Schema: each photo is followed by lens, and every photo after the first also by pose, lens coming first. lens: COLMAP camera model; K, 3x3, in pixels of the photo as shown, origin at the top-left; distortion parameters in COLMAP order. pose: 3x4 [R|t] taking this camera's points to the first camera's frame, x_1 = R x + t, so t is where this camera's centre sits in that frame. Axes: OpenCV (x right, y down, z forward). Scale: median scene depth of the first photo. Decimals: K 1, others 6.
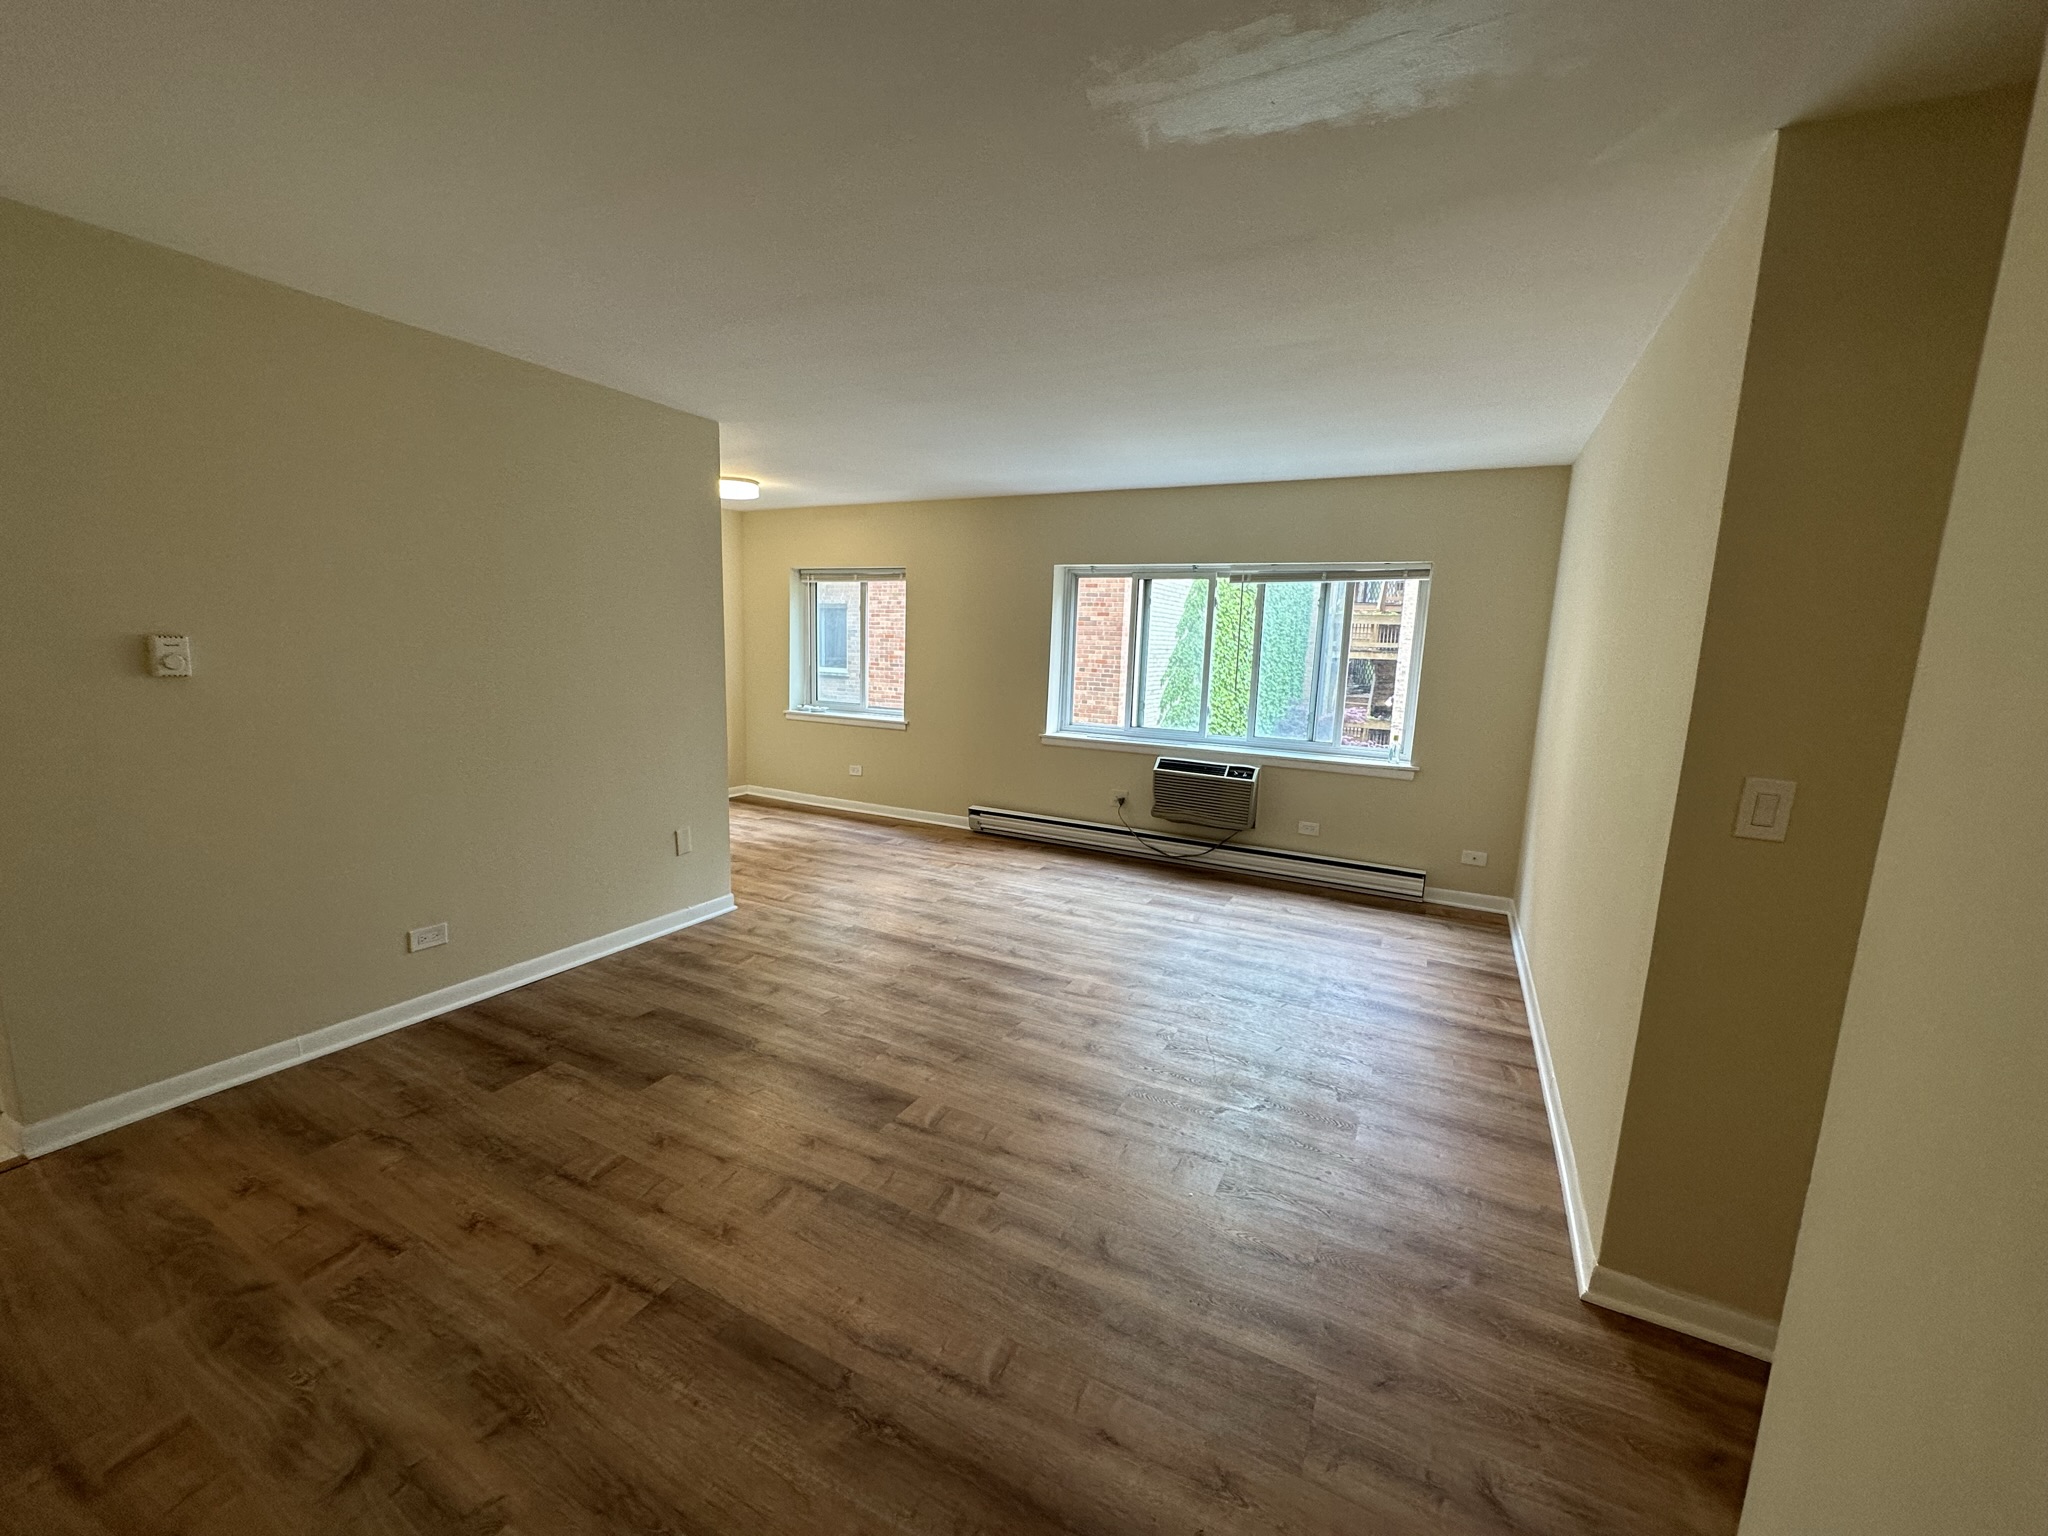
lens RADIAL K [[812.9, 0, 1015.0], [0, 812.9, 770.6], [0, 0, 1]] dist [-0.002878, 0.000771]
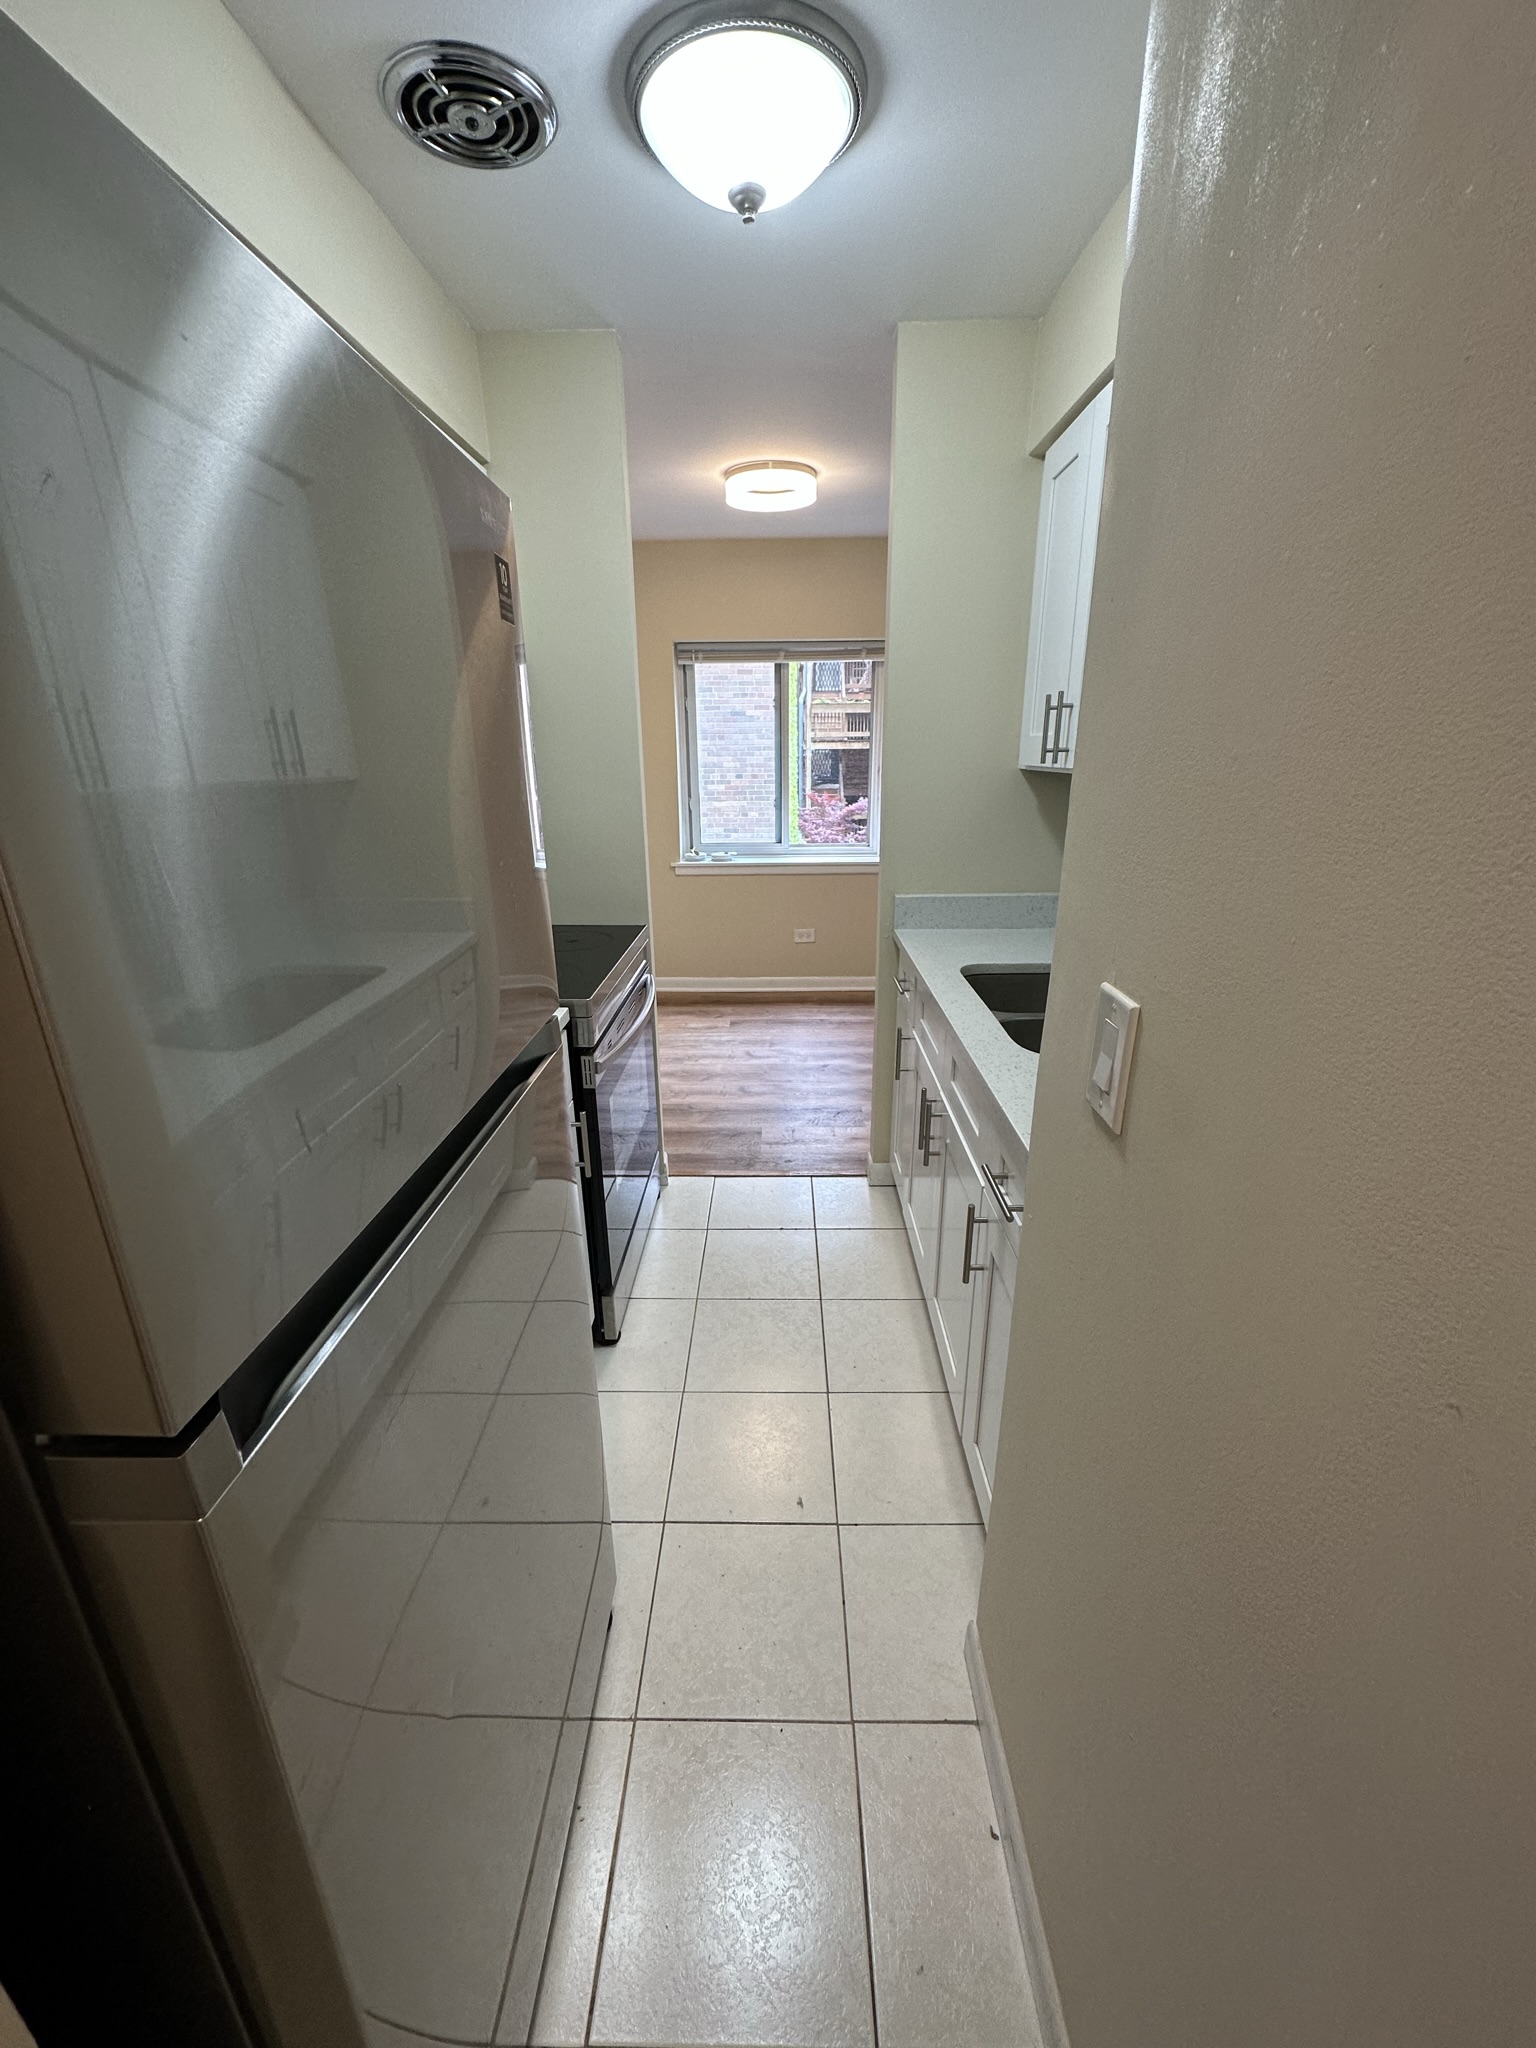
lens RADIAL K [[812.9, 0, 758.5], [0, 812.9, 1025.1], [0, 0, 1]] dist [-0.002878, 0.000771]
pose [[0.894374, -0.184631, 0.407439, -0.897325], [0.108223, 0.973097, 0.203399, -0.123719], [-0.434031, -0.137820, 0.890294, 0.580340]]
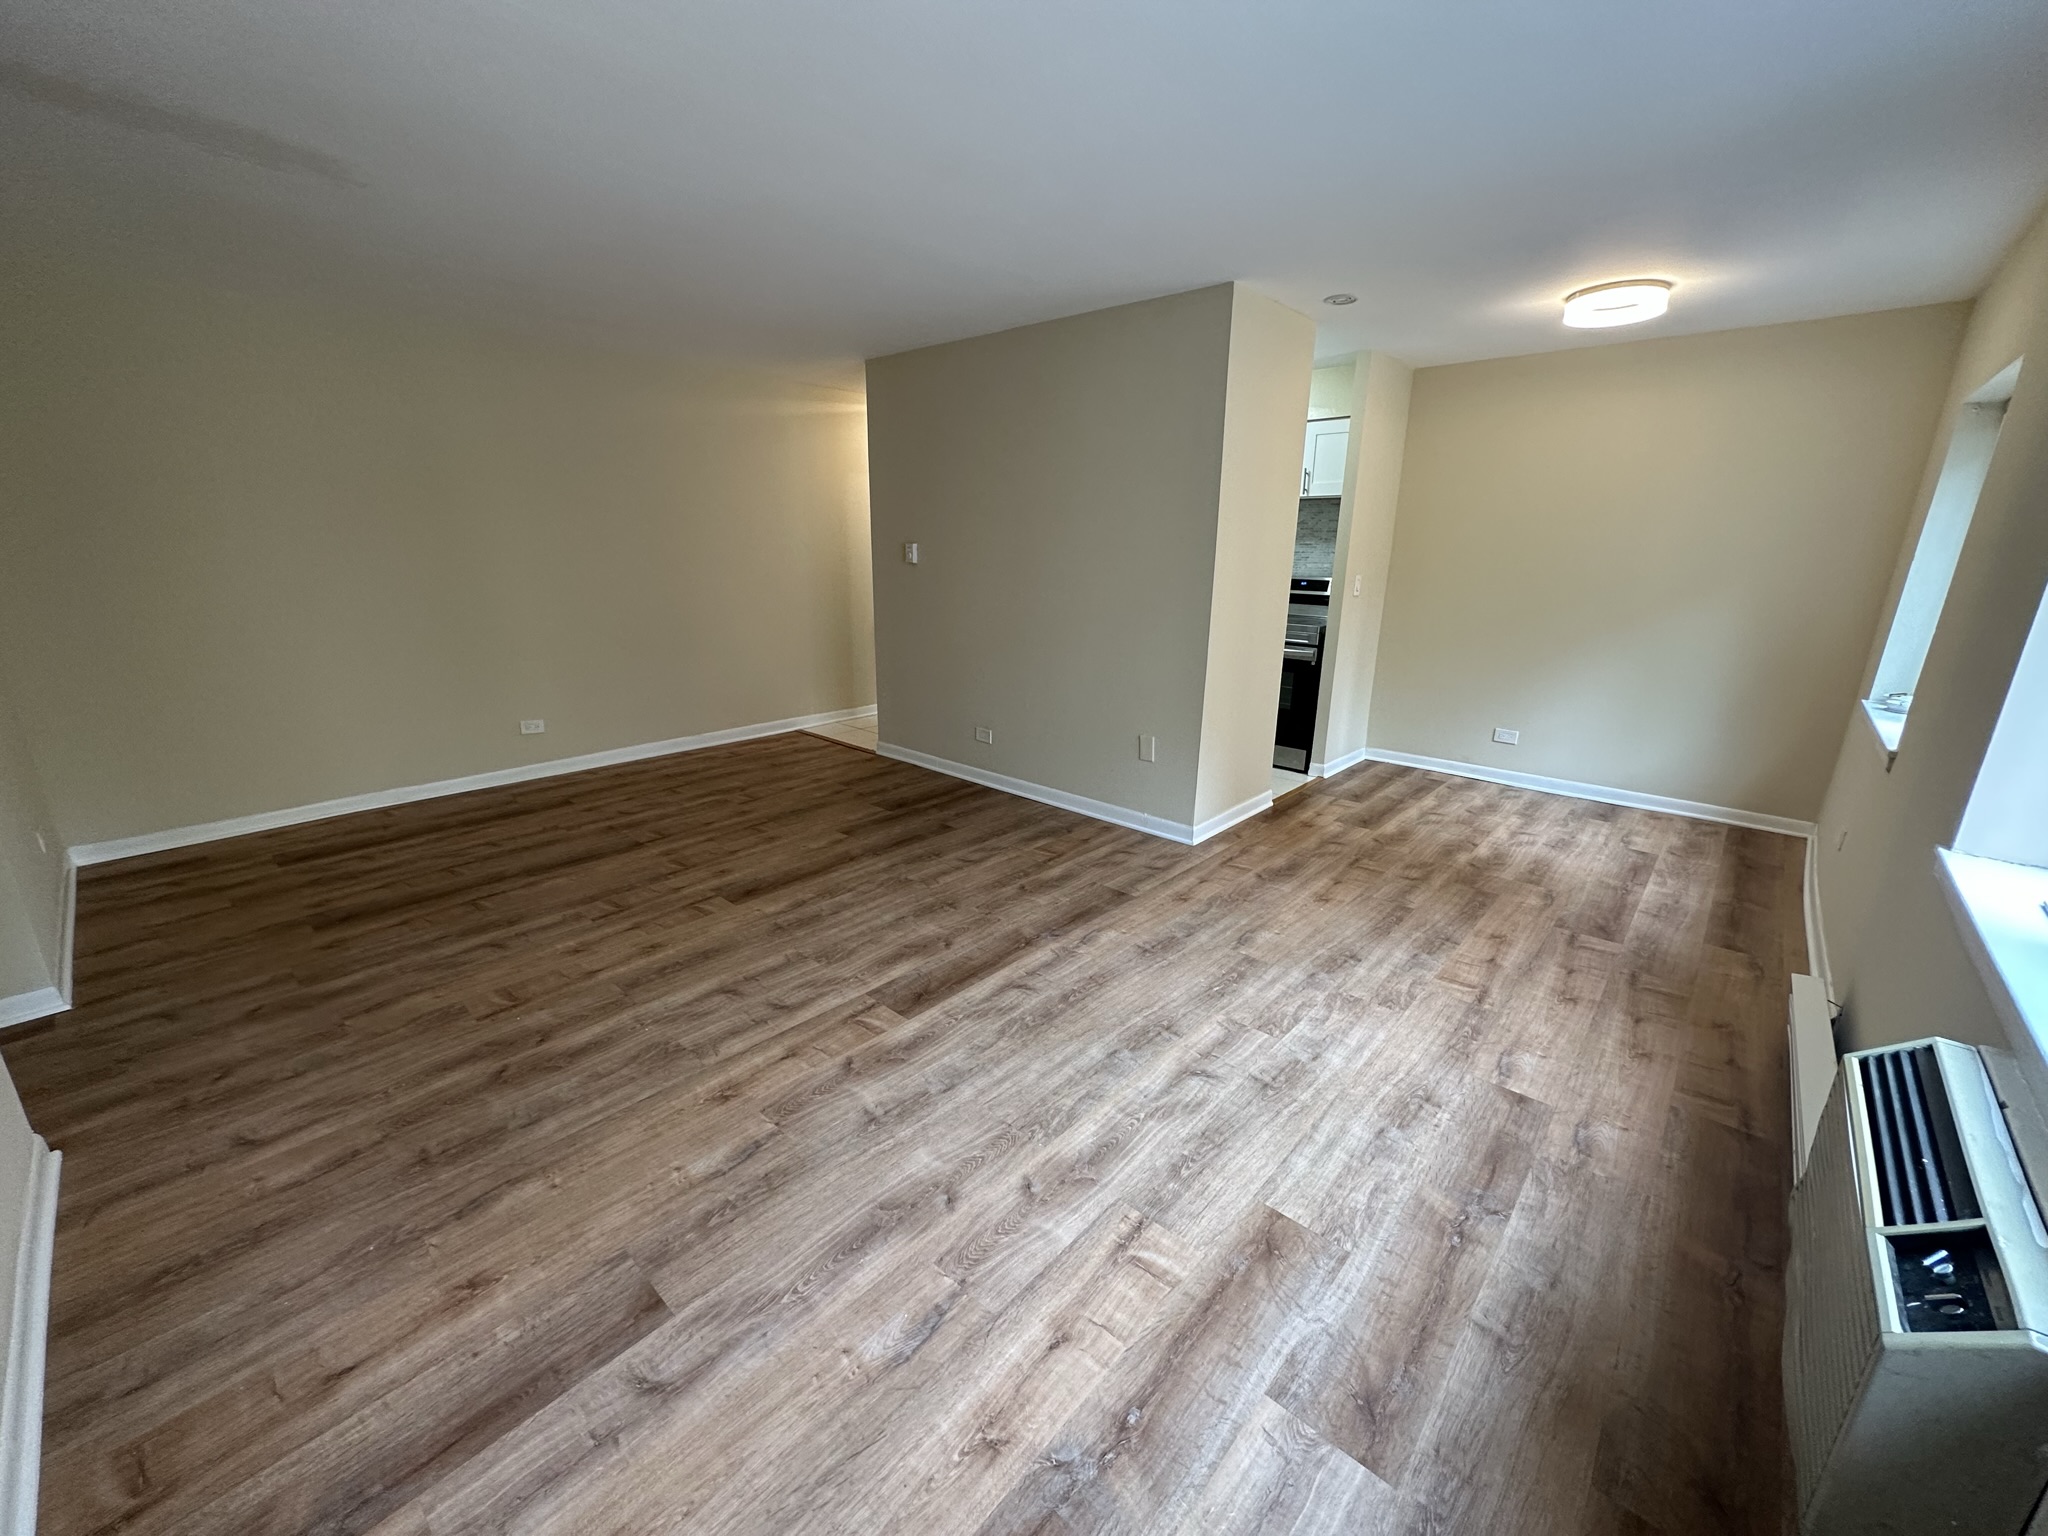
lens RADIAL K [[812.9, 0, 1026.5], [0, 812.9, 767.2], [0, 0, 1]] dist [-0.002878, 0.000771]
pose [[-0.241383, 0.230069, -0.942763, 0.577109], [-0.173845, 0.945523, 0.275253, -0.140775], [0.954732, 0.230336, -0.188237, 1.030237]]
